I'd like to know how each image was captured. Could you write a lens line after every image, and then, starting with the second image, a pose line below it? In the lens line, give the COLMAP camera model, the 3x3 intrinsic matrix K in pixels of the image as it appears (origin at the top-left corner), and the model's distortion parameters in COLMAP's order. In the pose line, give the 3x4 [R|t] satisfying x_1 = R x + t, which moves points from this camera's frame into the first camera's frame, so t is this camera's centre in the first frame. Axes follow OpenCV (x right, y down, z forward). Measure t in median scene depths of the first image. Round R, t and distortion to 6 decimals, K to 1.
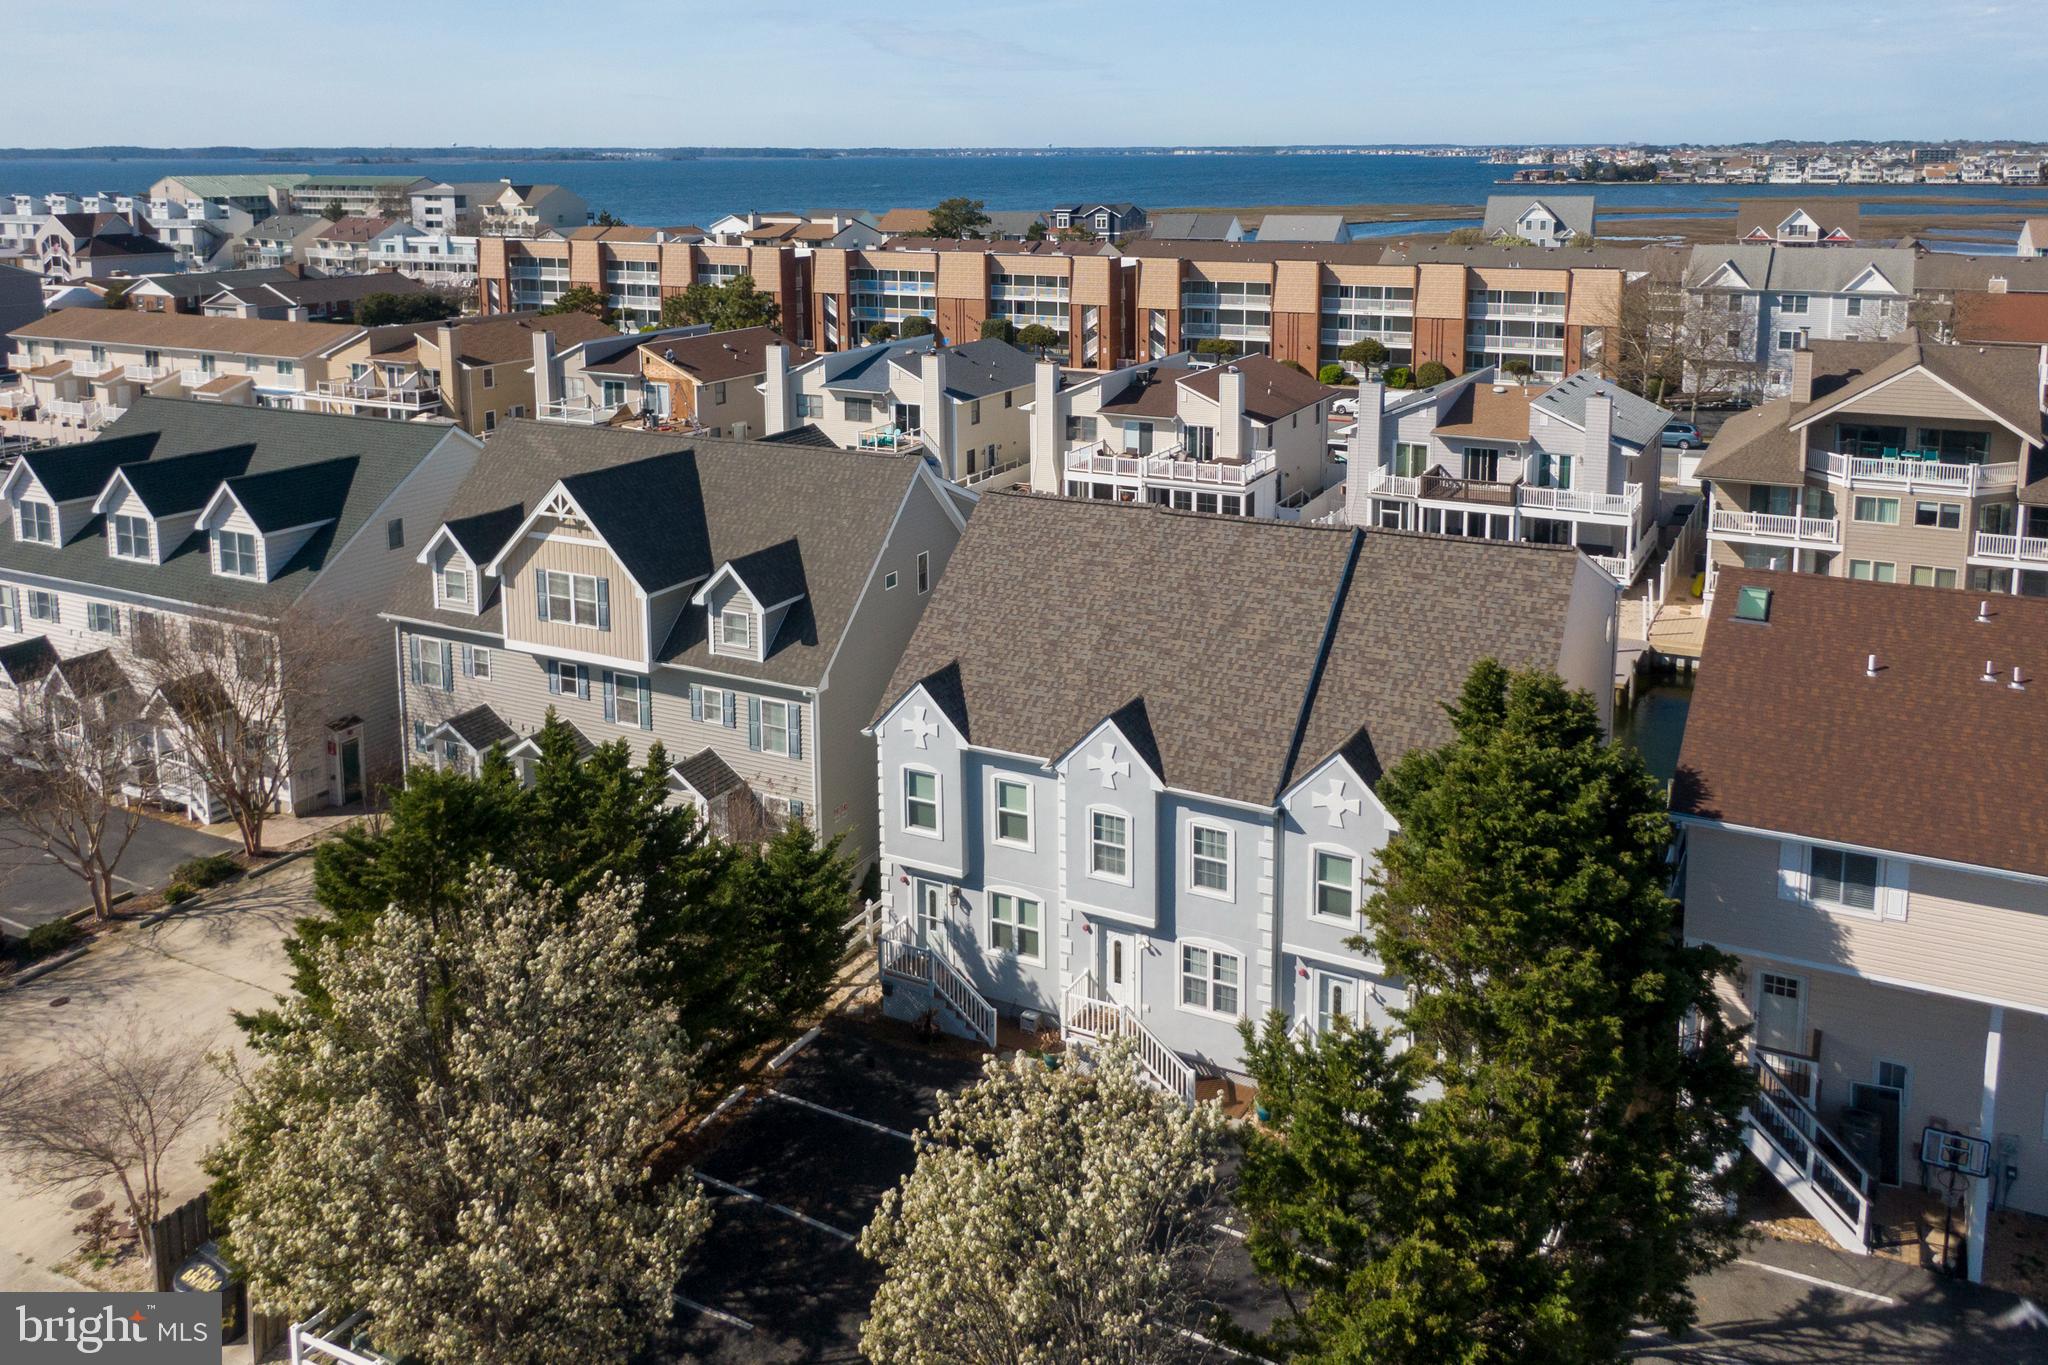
lens RADIAL K [[1563.0, 0, 1024.0], [0, 1563.0, 682.5], [0, 0, 1]] dist [-0.044129, -0.005603]
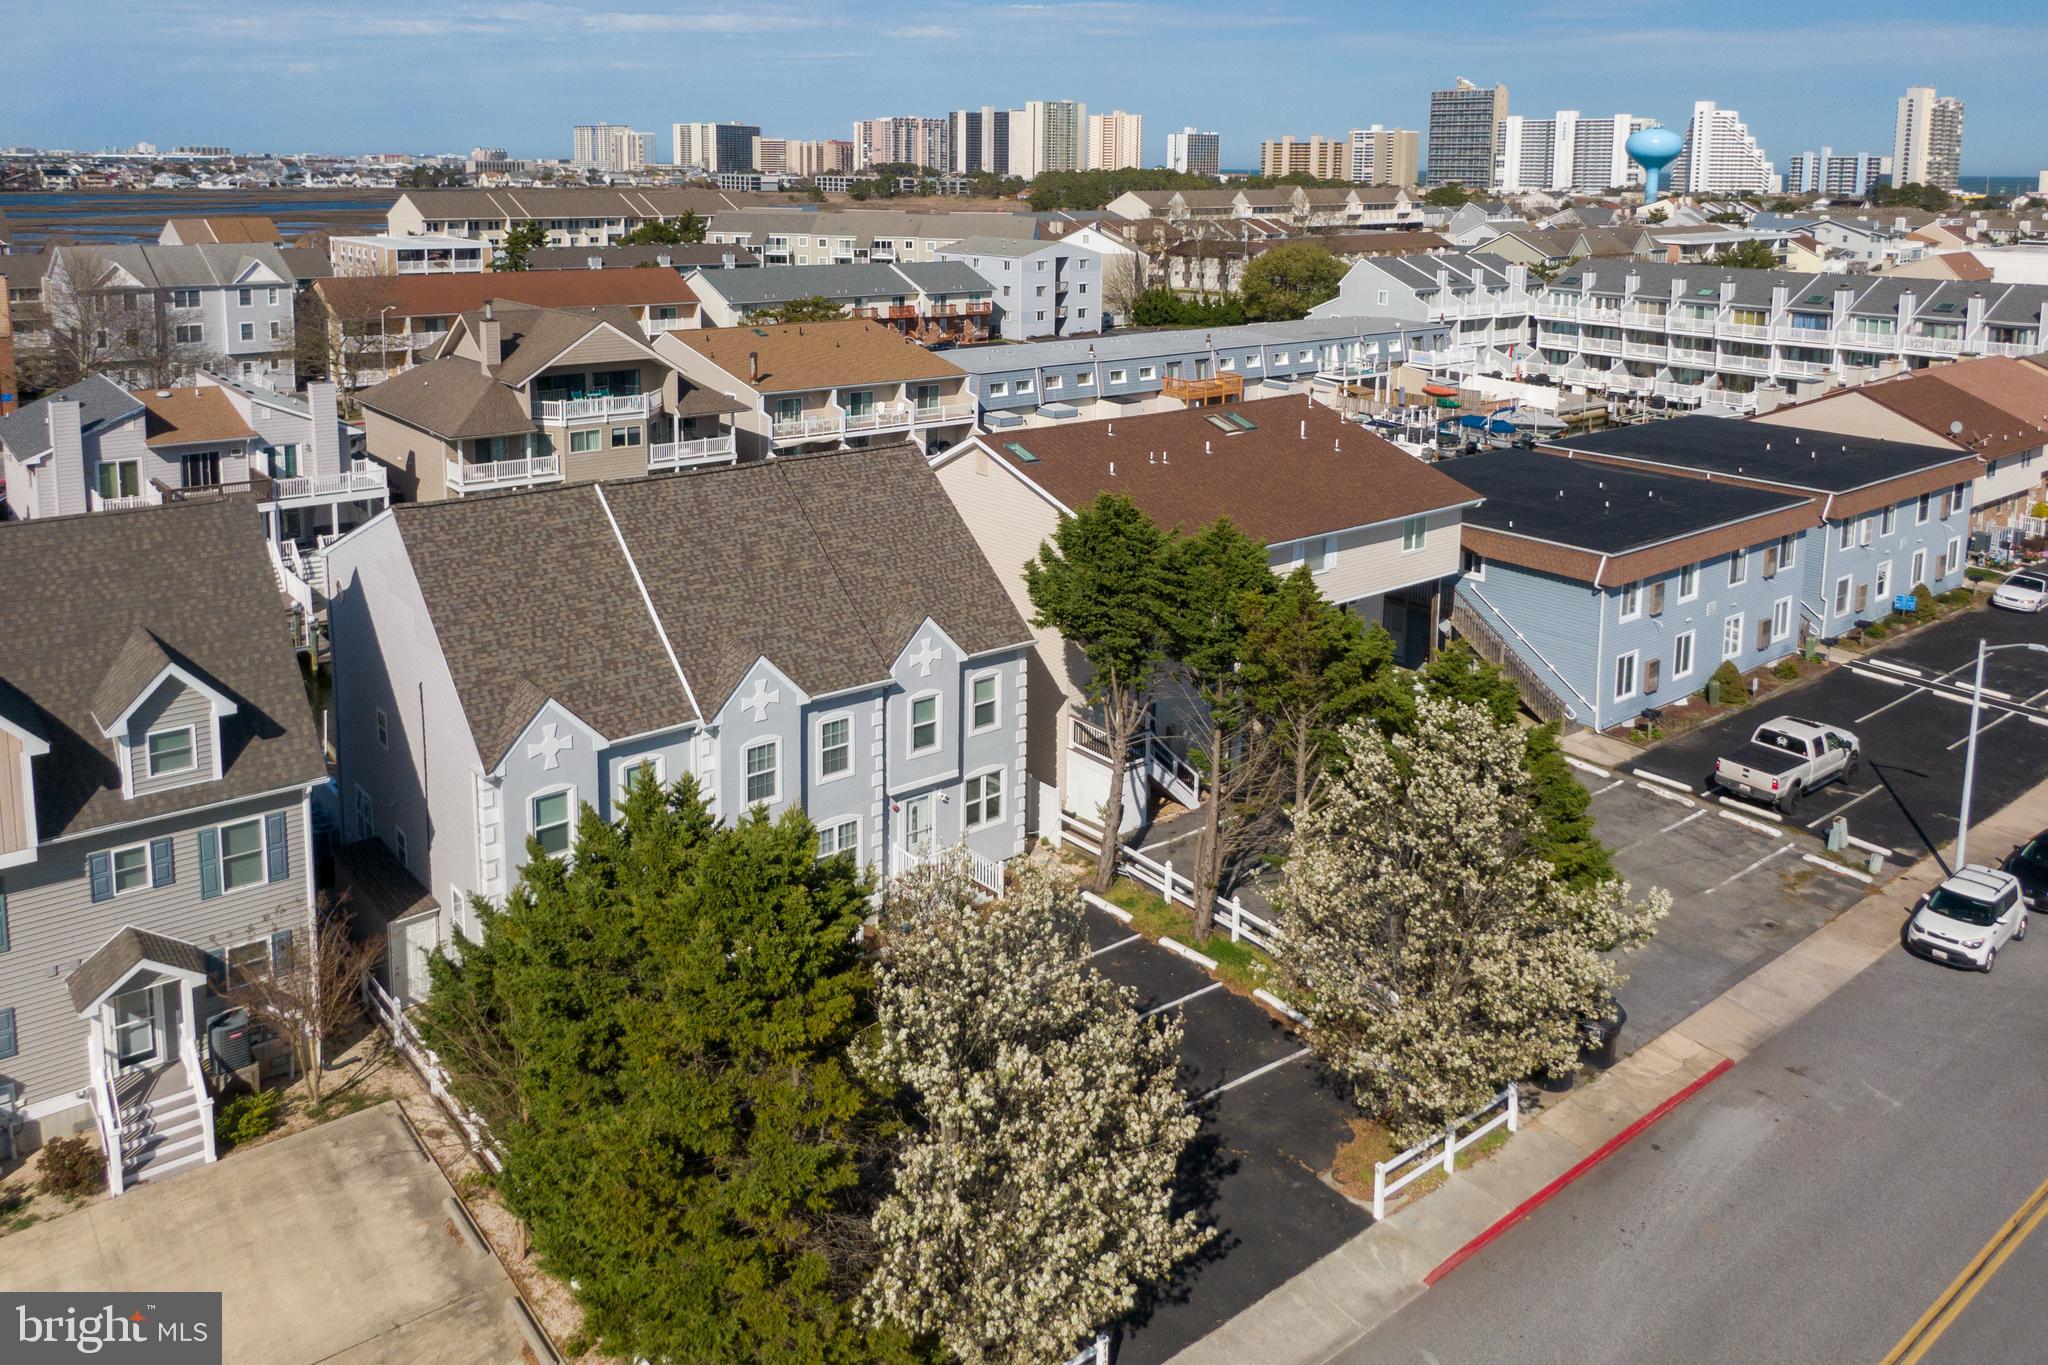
lens RADIAL K [[1457.1, 0, 1018.1], [0, 1457.1, 630.2], [0, 0, 1]] dist [0.007208, -0.008367]
pose [[0.368263, -0.257761, 0.893276, -0.367850], [0.278195, 0.947329, 0.158669, -0.049143], [-0.887124, 0.190073, 0.420574, 0.188466]]
